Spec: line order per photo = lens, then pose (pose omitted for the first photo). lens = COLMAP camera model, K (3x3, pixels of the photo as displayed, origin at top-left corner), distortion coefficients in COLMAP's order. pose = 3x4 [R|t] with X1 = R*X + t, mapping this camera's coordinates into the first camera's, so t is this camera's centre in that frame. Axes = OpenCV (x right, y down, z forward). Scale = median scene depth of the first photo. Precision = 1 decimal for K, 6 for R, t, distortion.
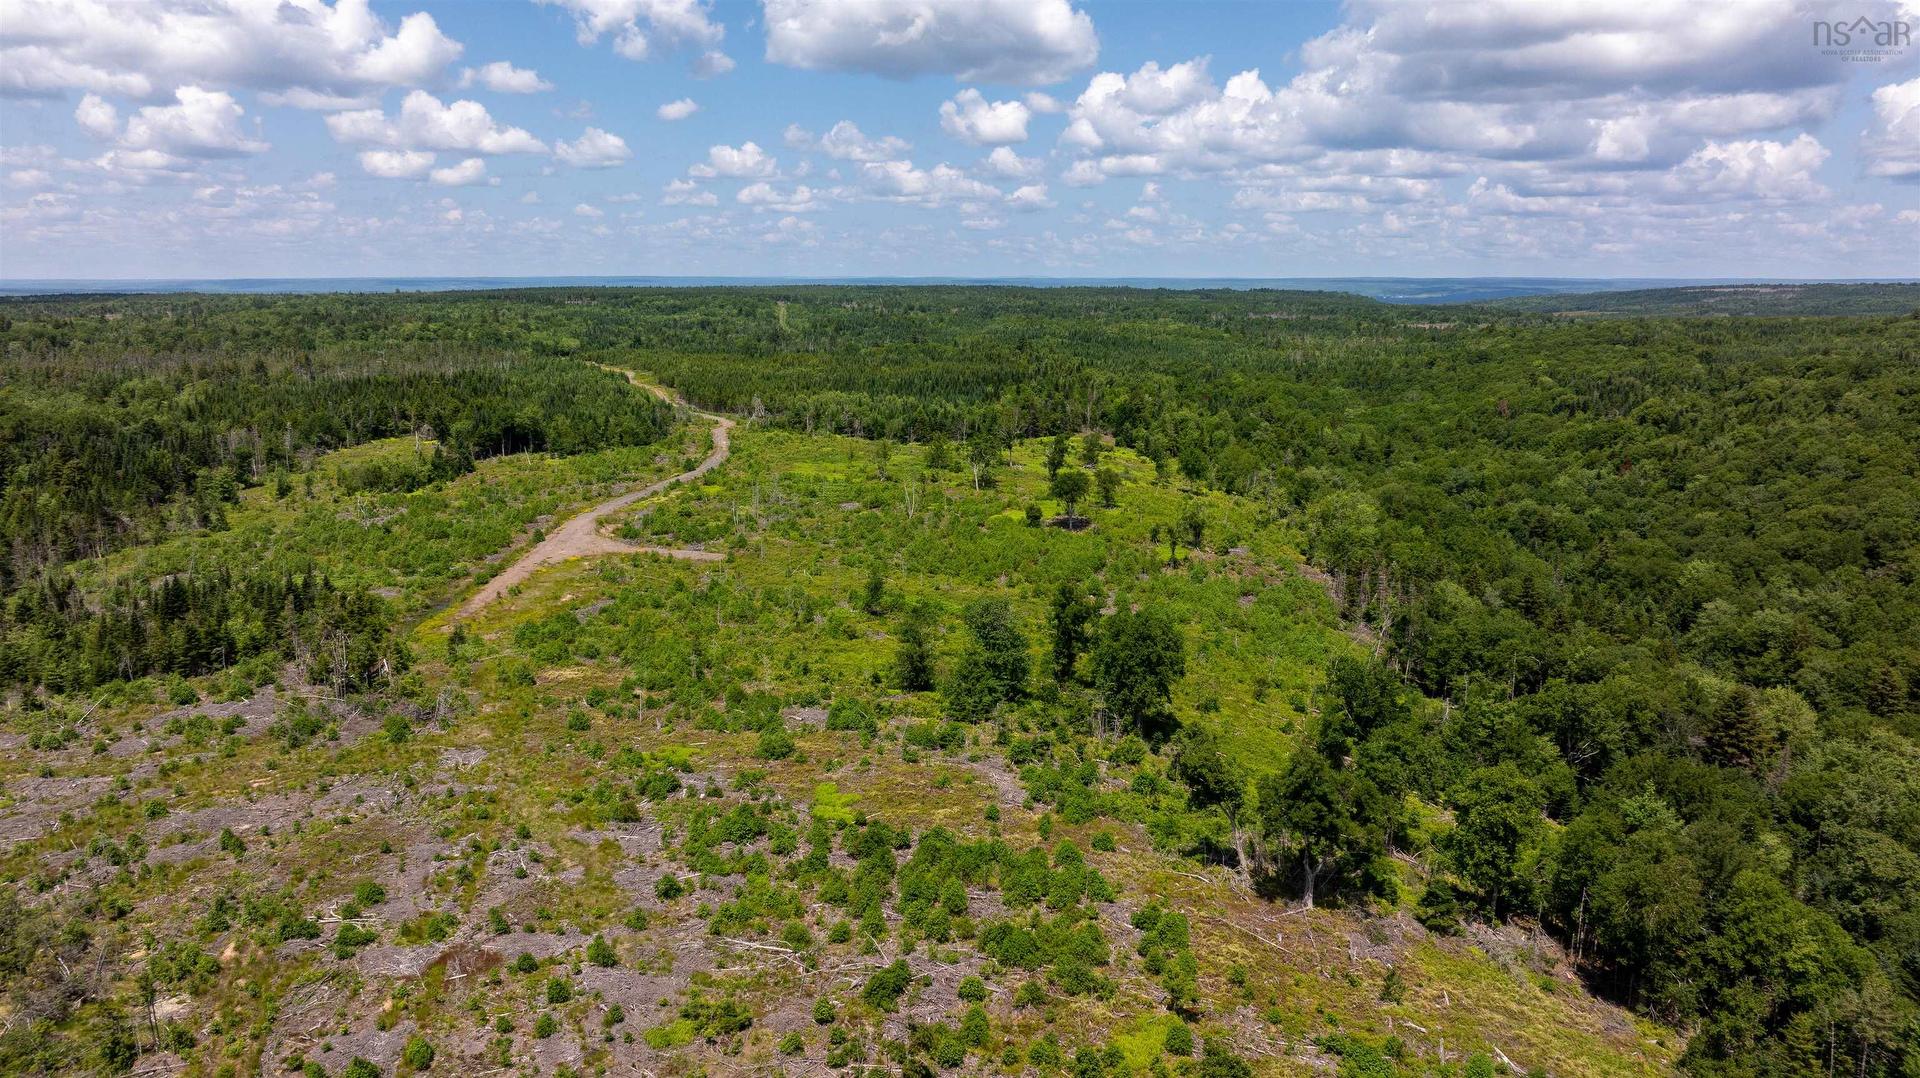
lens RADIAL K [[1355.4, 0, 971.1], [0, 1355.4, 513.6], [0, 0, 1]] dist [-0.020098, 0.004020]
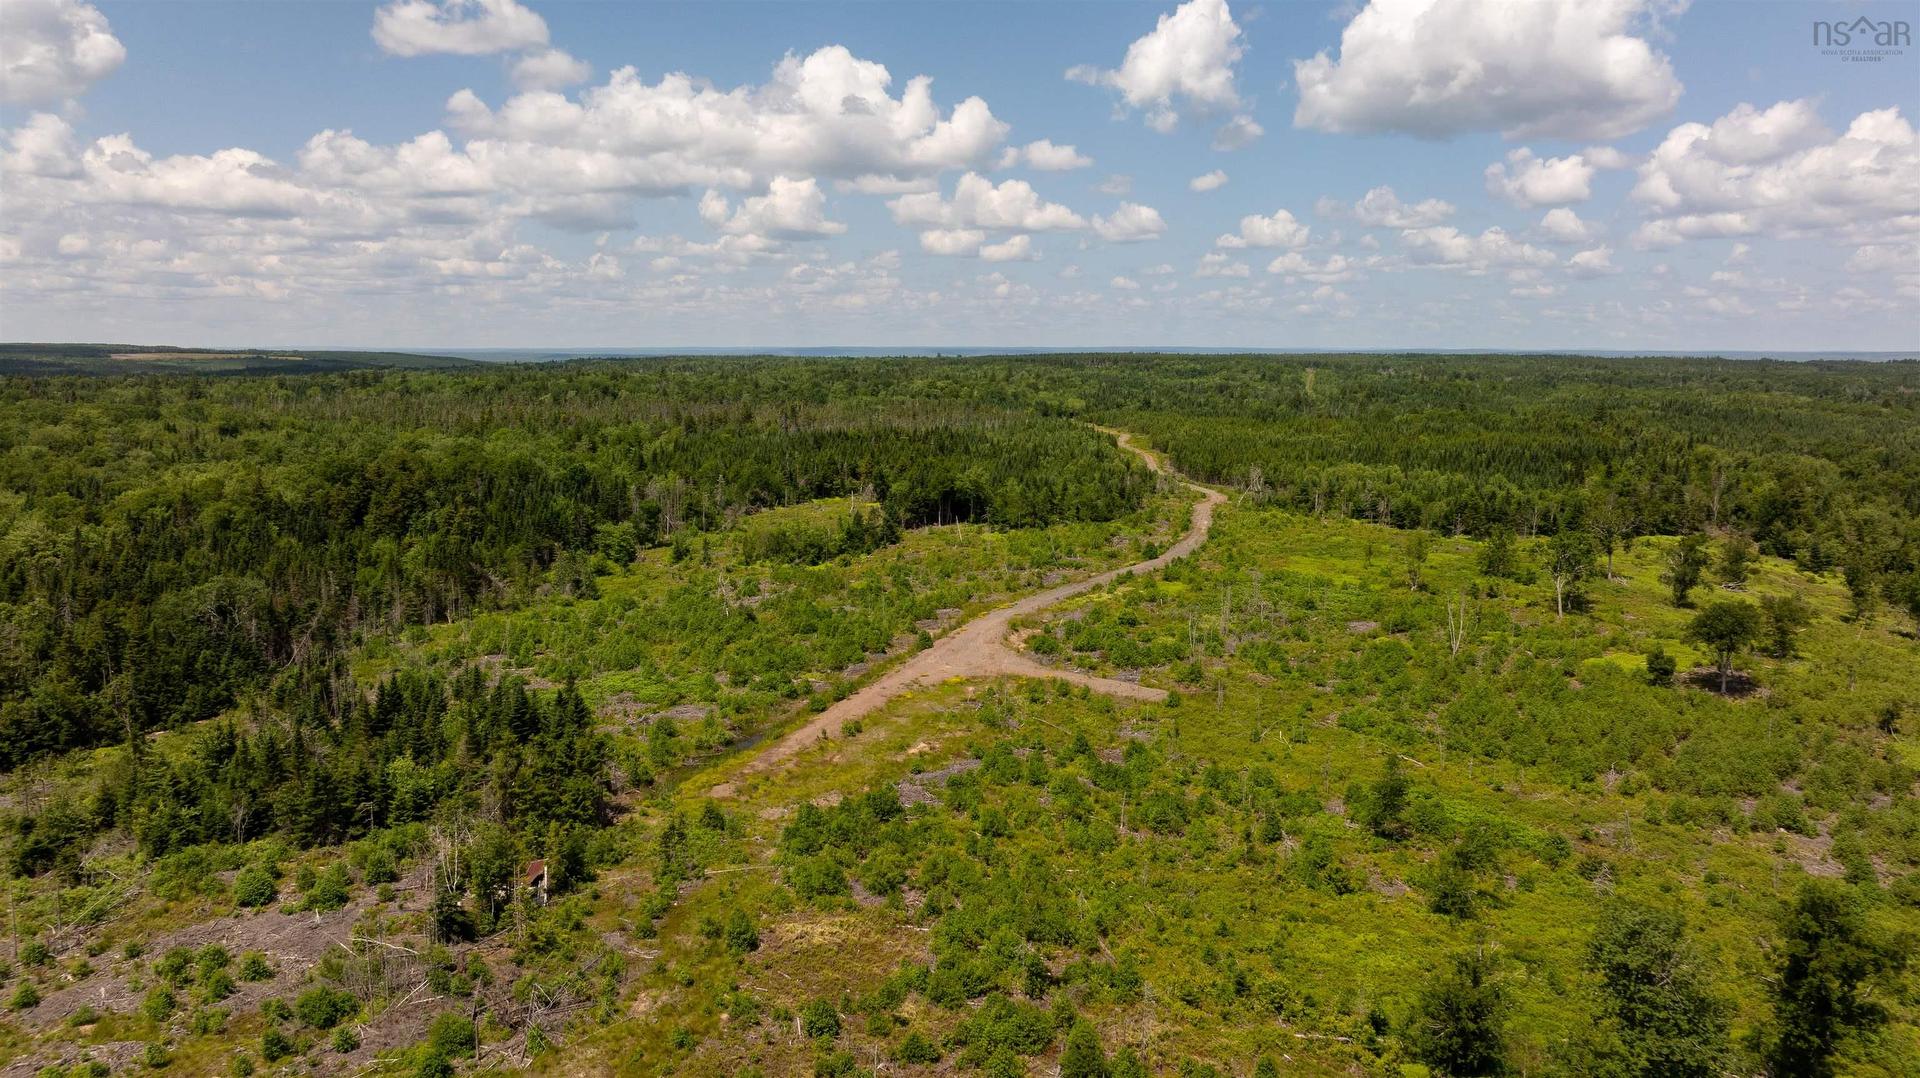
lens RADIAL K [[1355.4, 0, 971.1], [0, 1355.4, 513.6], [0, 0, 1]] dist [-0.020098, 0.004020]
pose [[0.926619, 0.047926, -0.372935, -0.021000], [-0.067108, 0.996998, -0.038618, -0.024492], [0.369964, 0.060812, 0.927054, 0.299034]]
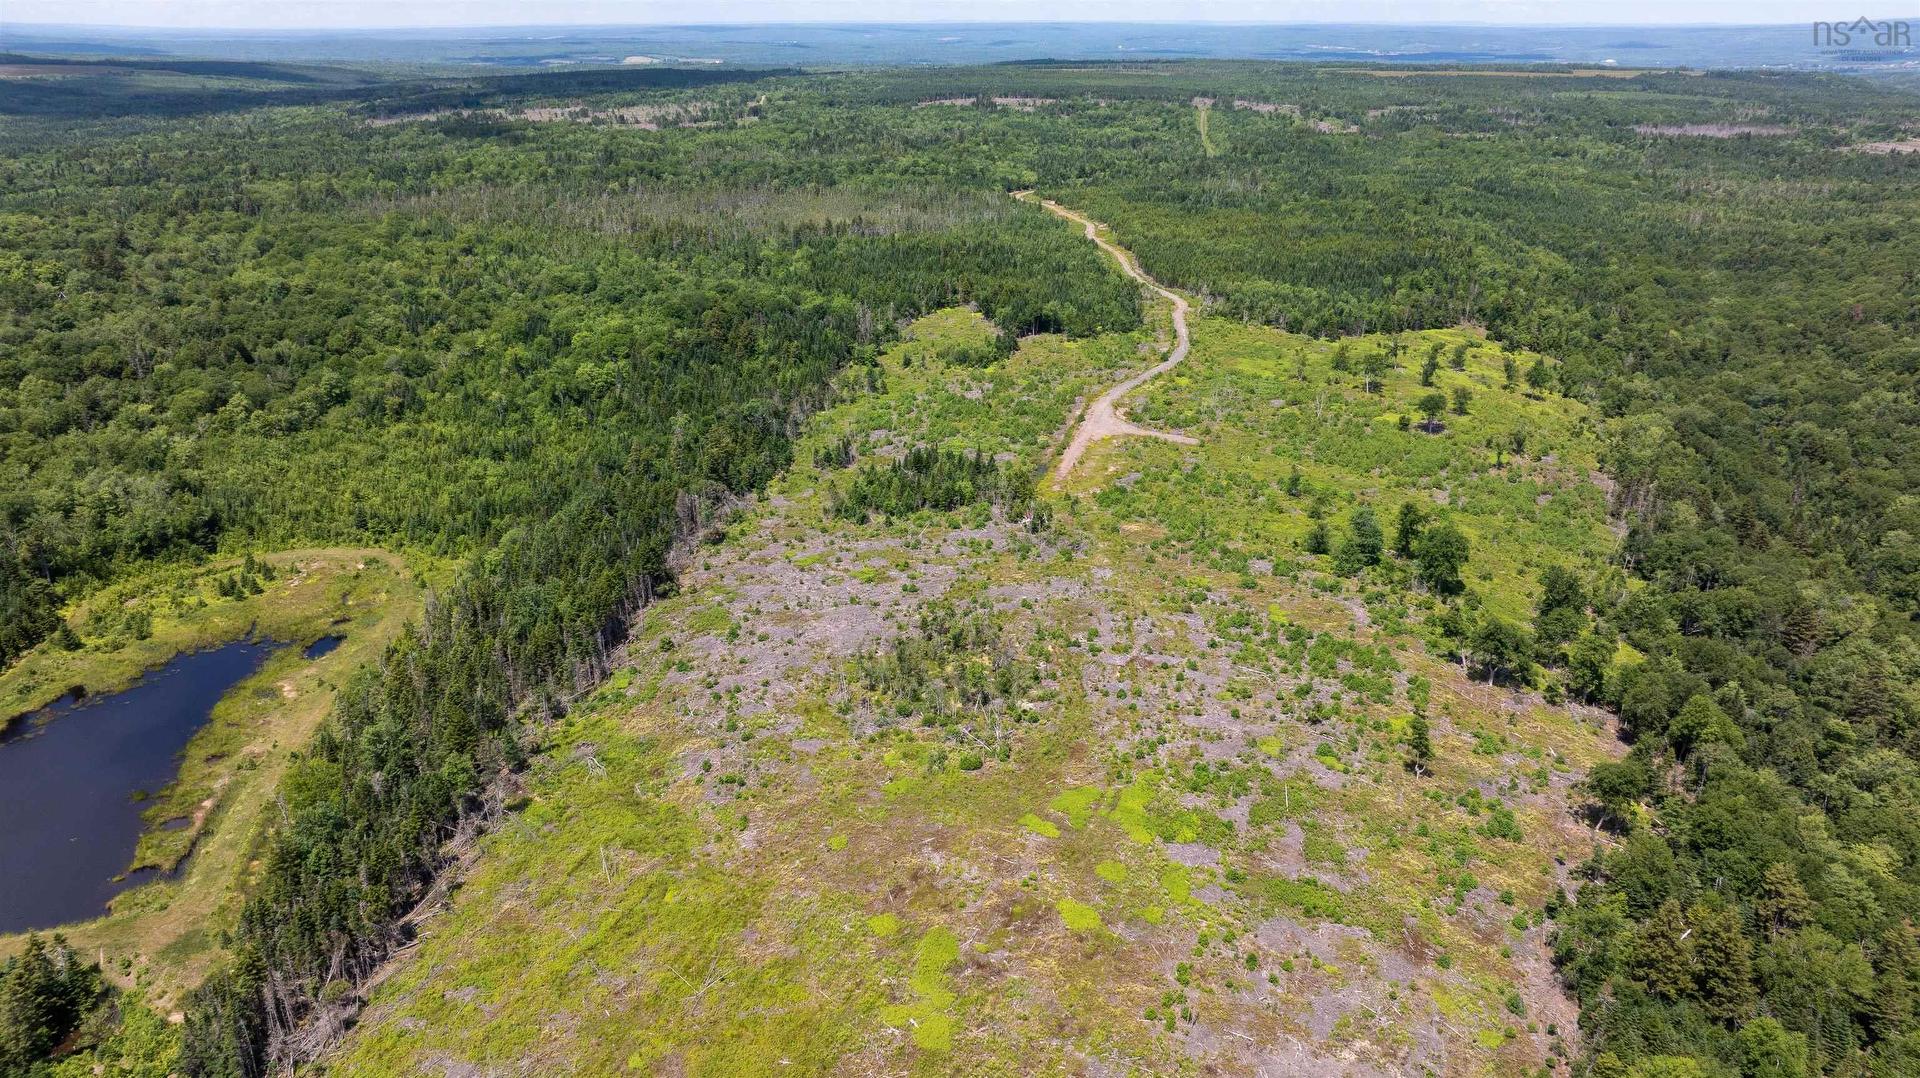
lens RADIAL K [[1350.4, 0, 971.2], [0, 1350.4, 531.2], [0, 0, 1]] dist [-0.019084, 0.000764]
pose [[0.959171, 0.098536, -0.265107, -0.005518], [-0.046872, 0.979767, 0.194577, -0.148266], [0.278916, -0.174207, 0.944382, -0.546736]]
